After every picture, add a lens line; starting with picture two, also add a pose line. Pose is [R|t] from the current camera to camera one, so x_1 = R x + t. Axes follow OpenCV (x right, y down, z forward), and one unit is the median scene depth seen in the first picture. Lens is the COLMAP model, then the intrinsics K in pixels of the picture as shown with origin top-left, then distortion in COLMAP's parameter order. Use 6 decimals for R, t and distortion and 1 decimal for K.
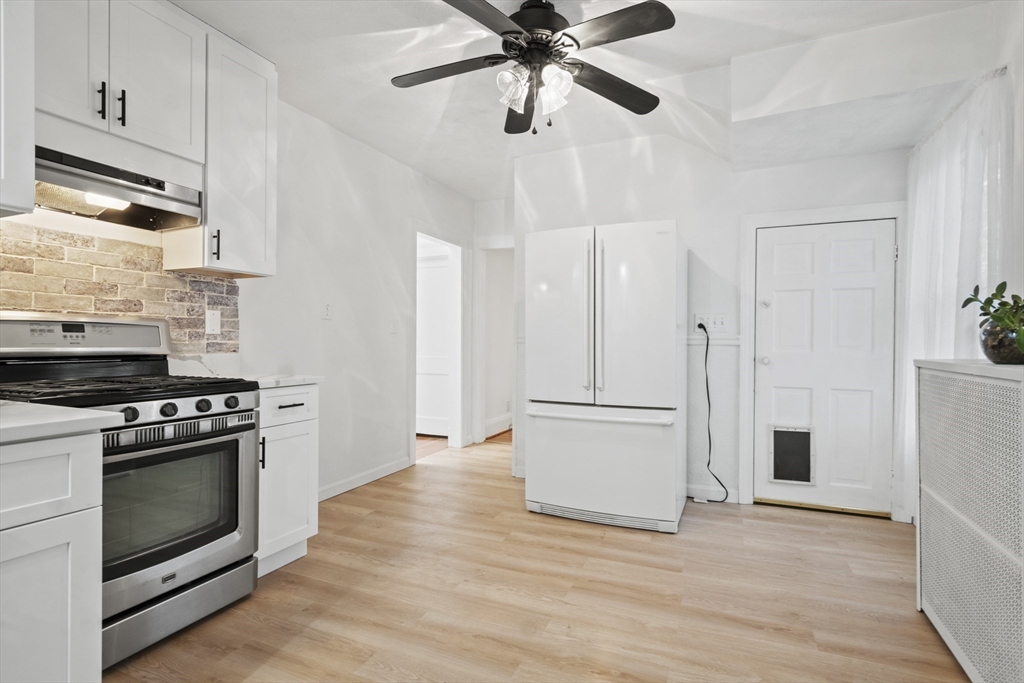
lens RADIAL K [[500.8, 0, 525.2], [0, 500.8, 341.3], [0, 0, 1]] dist [0.002921, -0.001554]
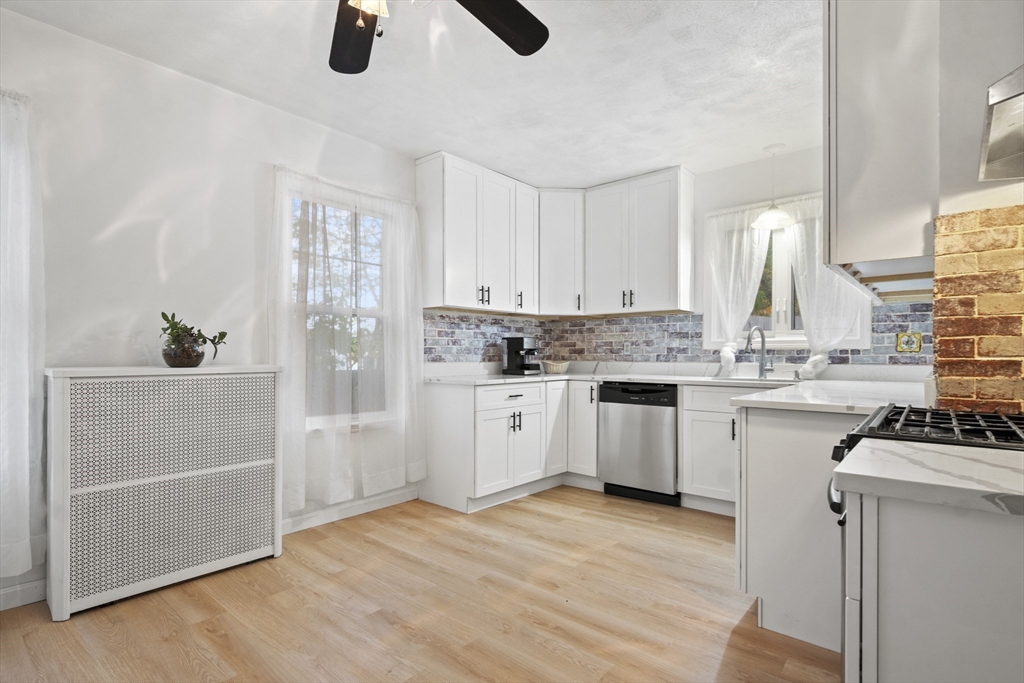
lens RADIAL K [[500.8, 0, 518.5], [0, 500.8, 352.1], [0, 0, 1]] dist [0.002921, -0.001554]
pose [[-0.951457, -0.005770, 0.307727, -0.356869], [-0.006557, 0.999977, -0.001522, -0.002594], [-0.307711, -0.003466, -0.951474, 1.569191]]
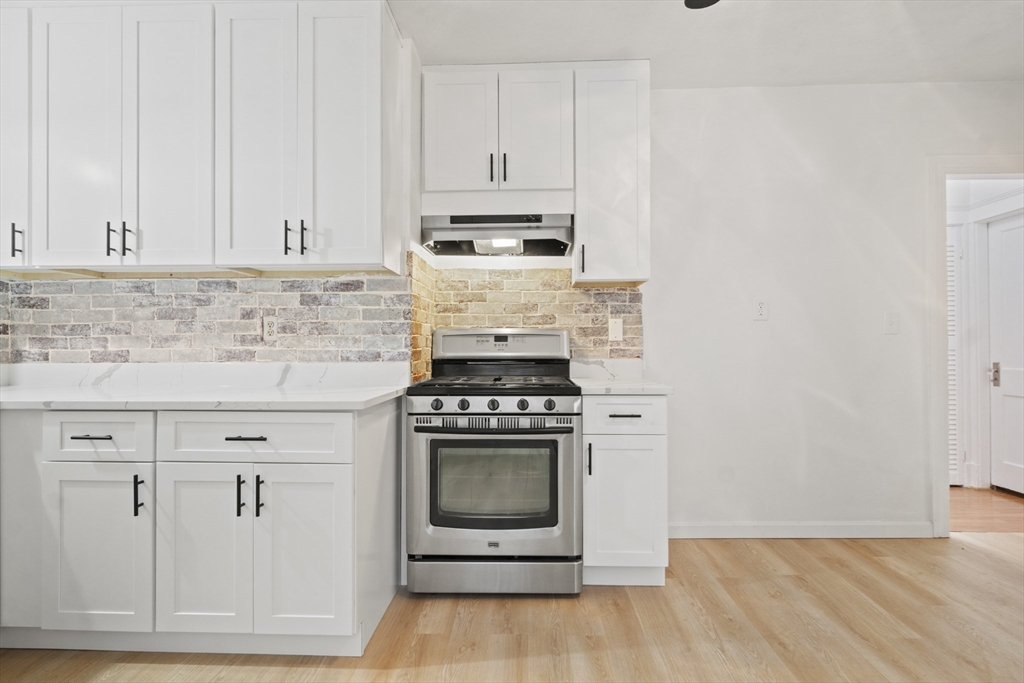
lens RADIAL K [[500.8, 0, 515.1], [0, 500.8, 341.0], [0, 0, 1]] dist [0.002921, -0.001554]
pose [[0.360053, -0.018428, -0.932750, 0.356646], [0.006817, 0.999830, -0.017122, 0.003136], [0.932907, -0.000194, 0.360117, 0.498174]]
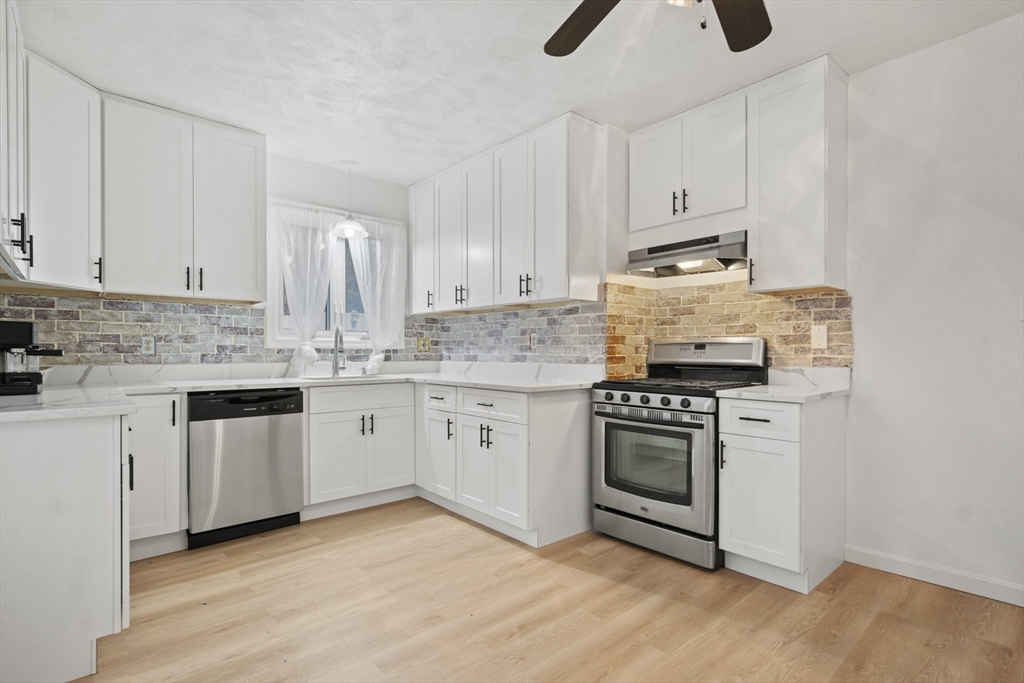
lens RADIAL K [[500.8, 0, 515.7], [0, 500.8, 351.3], [0, 0, 1]] dist [0.002921, -0.001554]
pose [[-0.436463, -0.008205, -0.899685, 0.688022], [-0.002933, 0.999966, -0.007697, 0.000983], [0.899717, -0.000721, -0.436472, 1.067785]]
